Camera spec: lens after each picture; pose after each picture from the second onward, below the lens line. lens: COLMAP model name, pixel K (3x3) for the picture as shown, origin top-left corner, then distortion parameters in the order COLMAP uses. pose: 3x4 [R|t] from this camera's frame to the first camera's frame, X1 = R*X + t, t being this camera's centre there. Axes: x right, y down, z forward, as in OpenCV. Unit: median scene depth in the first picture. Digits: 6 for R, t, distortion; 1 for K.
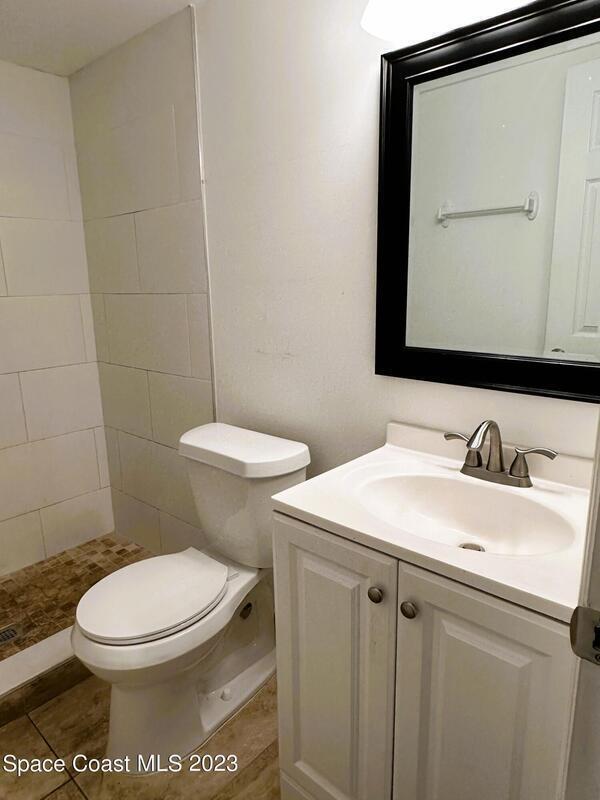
lens RADIAL K [[514.7, 0, 300.0], [0, 514.7, 400.0], [0, 0, 1]] dist [-0.000354, -0.000791]
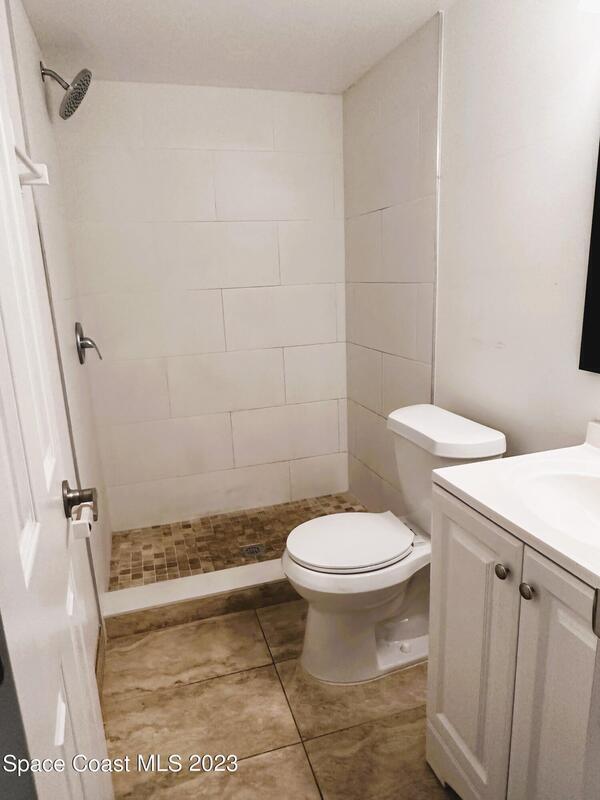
lens RADIAL K [[514.7, 0, 300.0], [0, 514.7, 400.0], [0, 0, 1]] dist [-0.000354, -0.000791]
pose [[0.865457, 0.105339, -0.489783, 0.149928], [-0.090086, 0.994431, 0.054691, 0.001064], [0.492817, -0.003210, 0.870127, -0.076634]]
